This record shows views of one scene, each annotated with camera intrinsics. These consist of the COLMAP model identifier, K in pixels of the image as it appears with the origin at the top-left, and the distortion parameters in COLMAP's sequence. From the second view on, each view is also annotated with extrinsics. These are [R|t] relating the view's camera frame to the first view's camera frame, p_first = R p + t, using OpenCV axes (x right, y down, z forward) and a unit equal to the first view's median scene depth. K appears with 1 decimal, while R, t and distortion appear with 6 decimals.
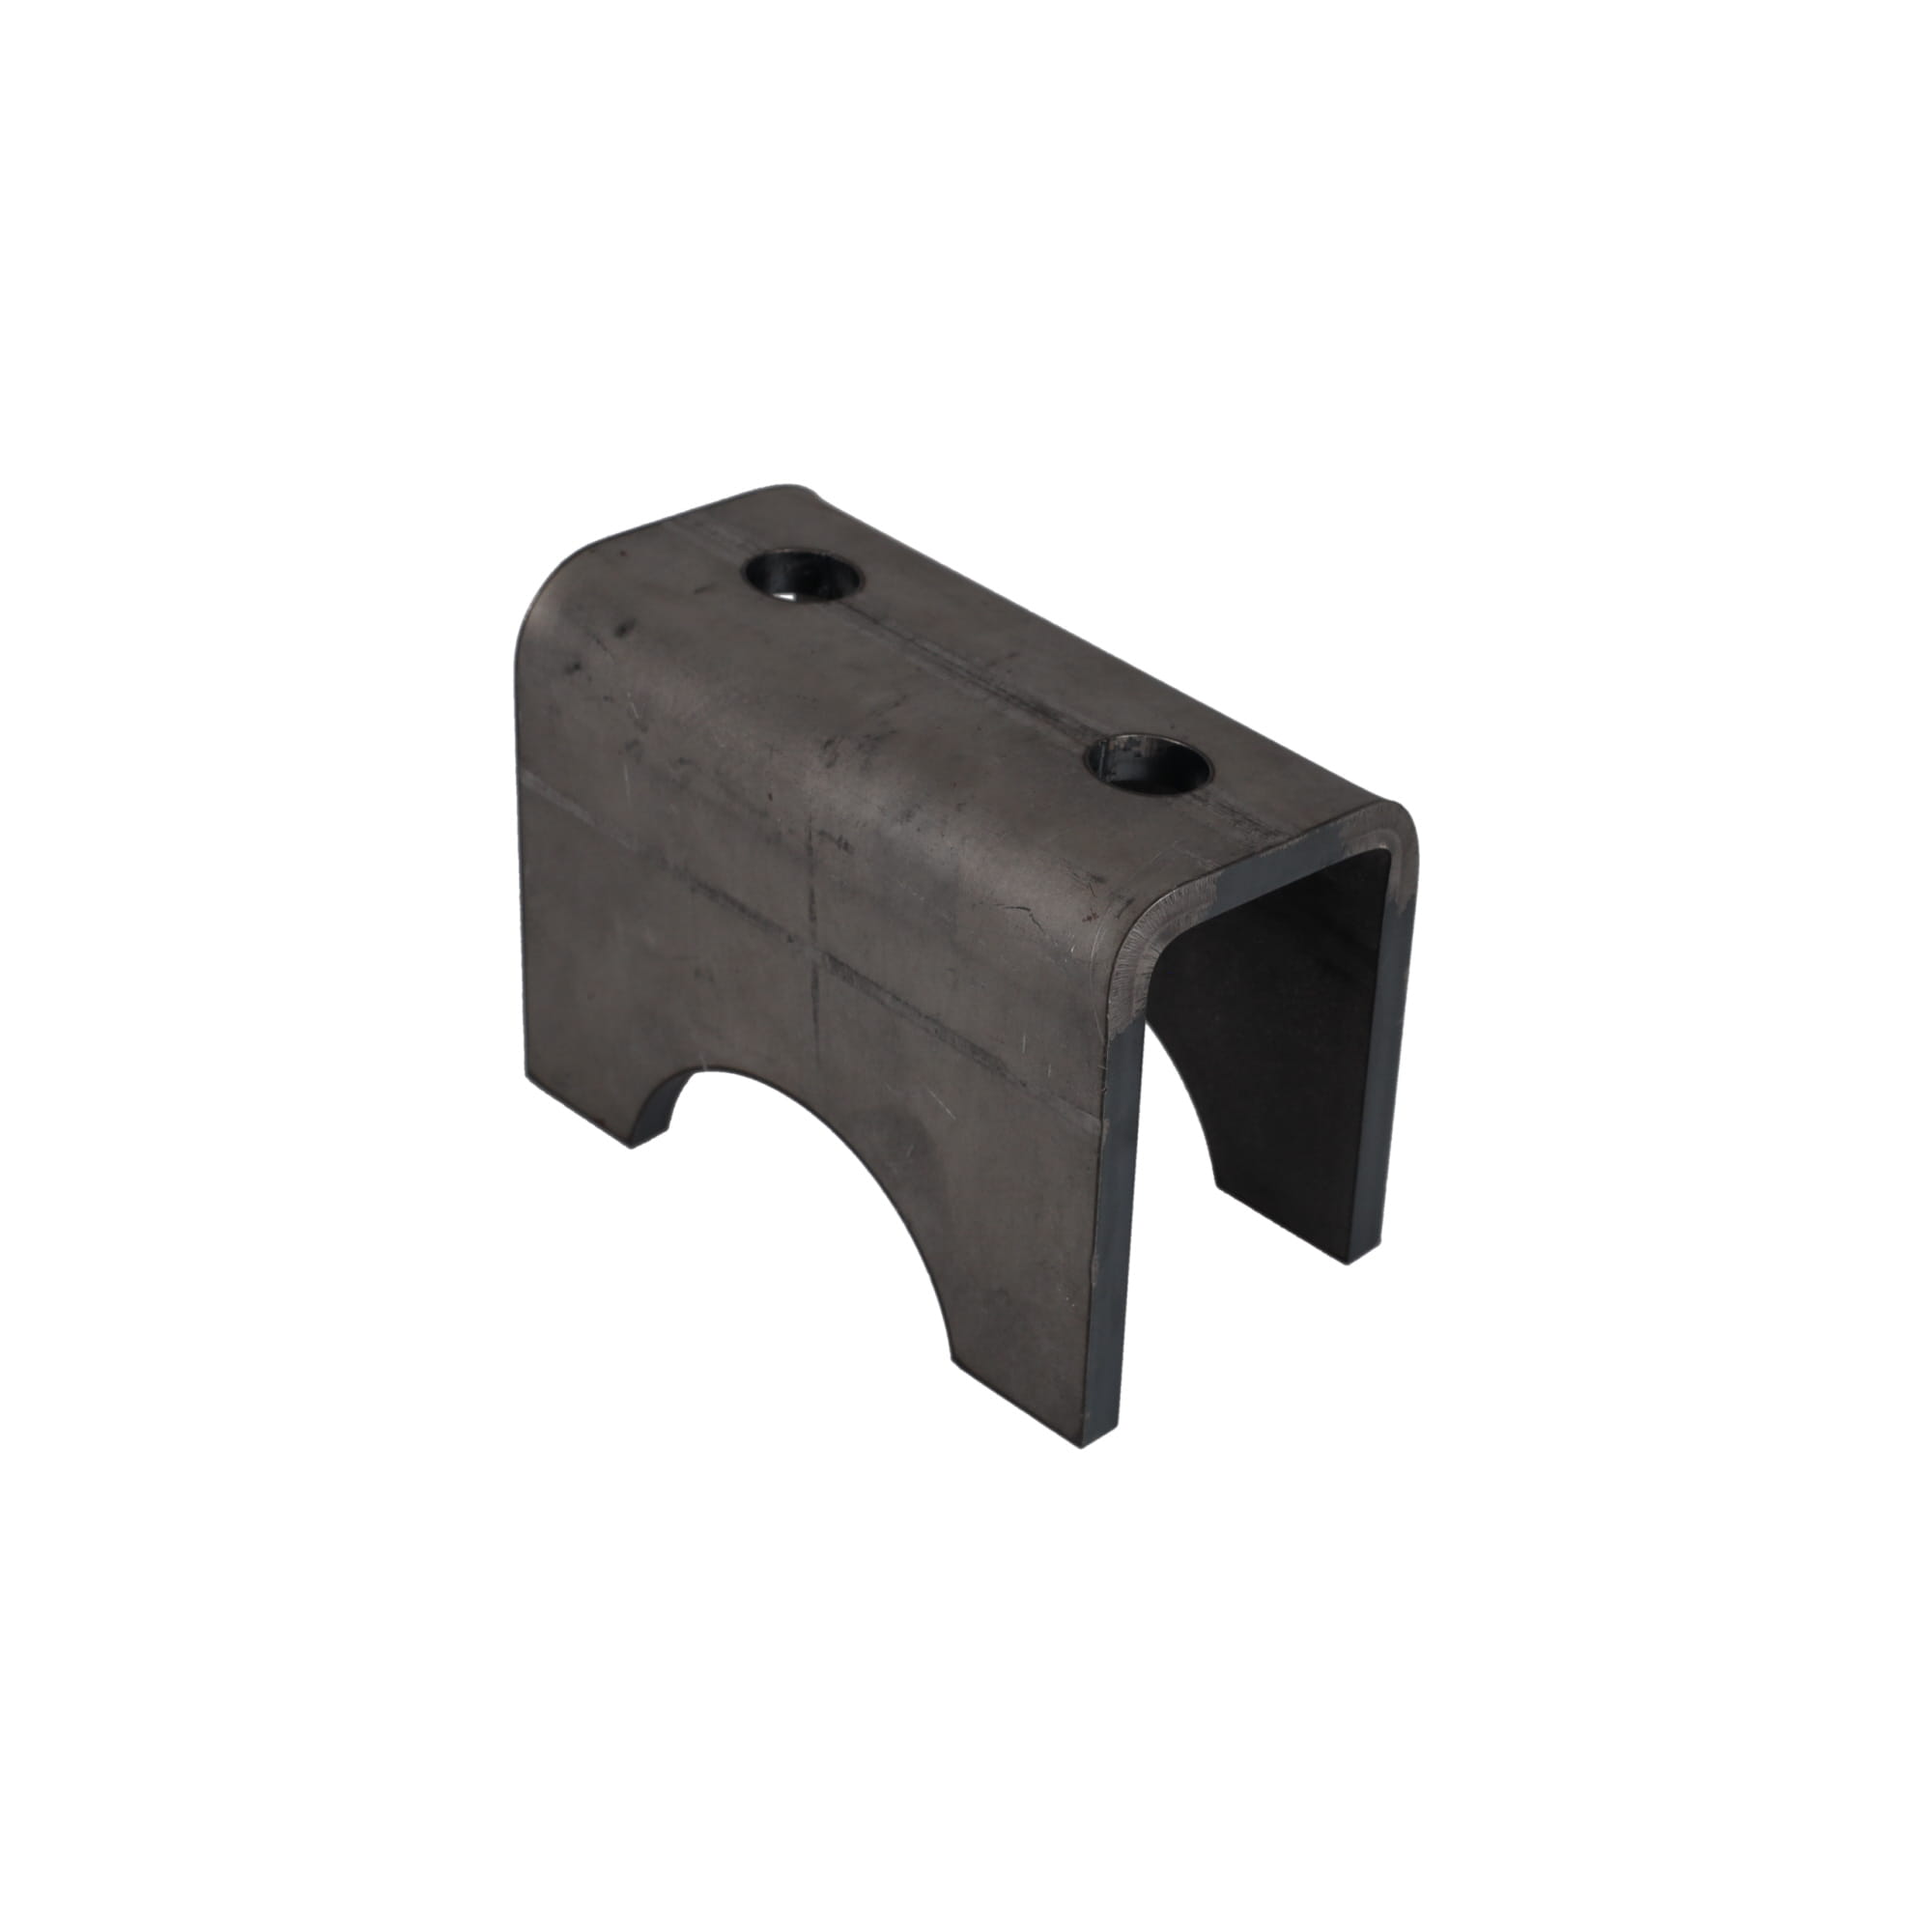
lens RADIAL K [[4669.4, 0, 966.0], [0, 4669.4, 966.0], [0, 0, 1]] dist [-0.072600, -0.020483]
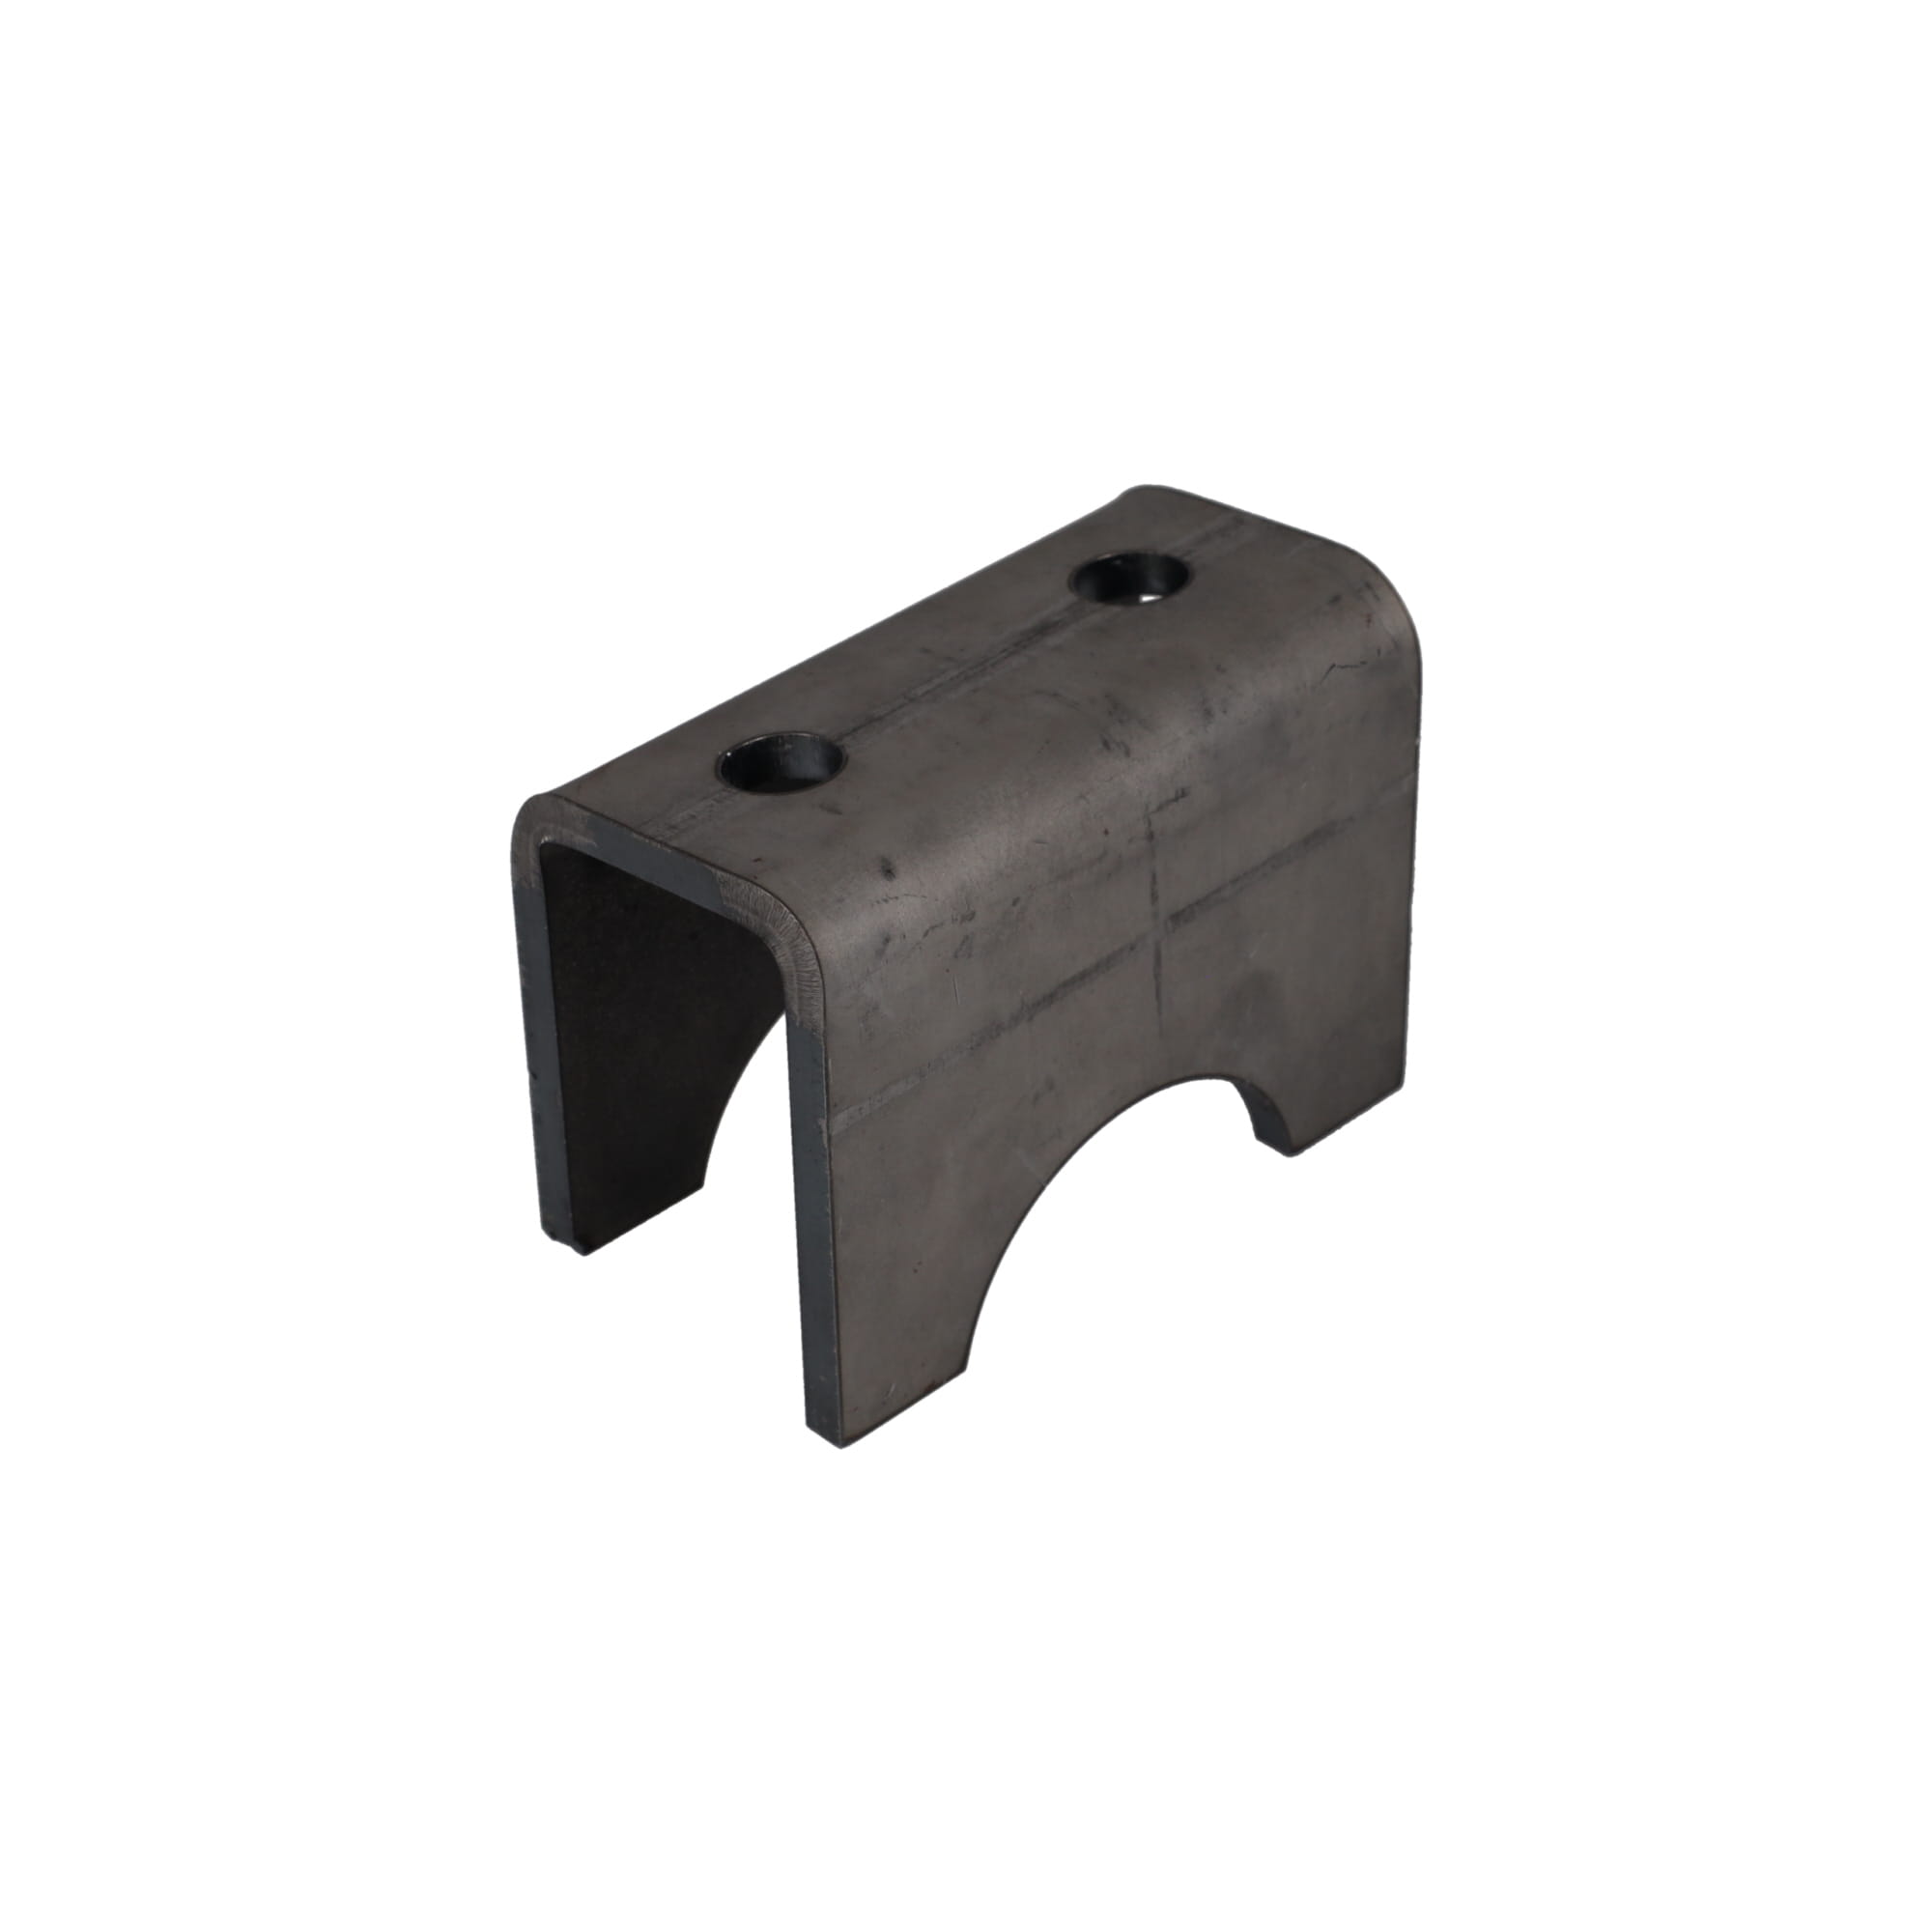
lens RADIAL K [[4669.4, 0, 966.0], [0, 4669.4, 966.0], [0, 0, 1]] dist [-0.072600, -0.020483]
pose [[0.010469, -0.600787, 0.799341, -0.845594], [0.592140, 0.647878, 0.479192, -0.506905], [-0.805767, 0.468305, 0.362533, 0.679810]]
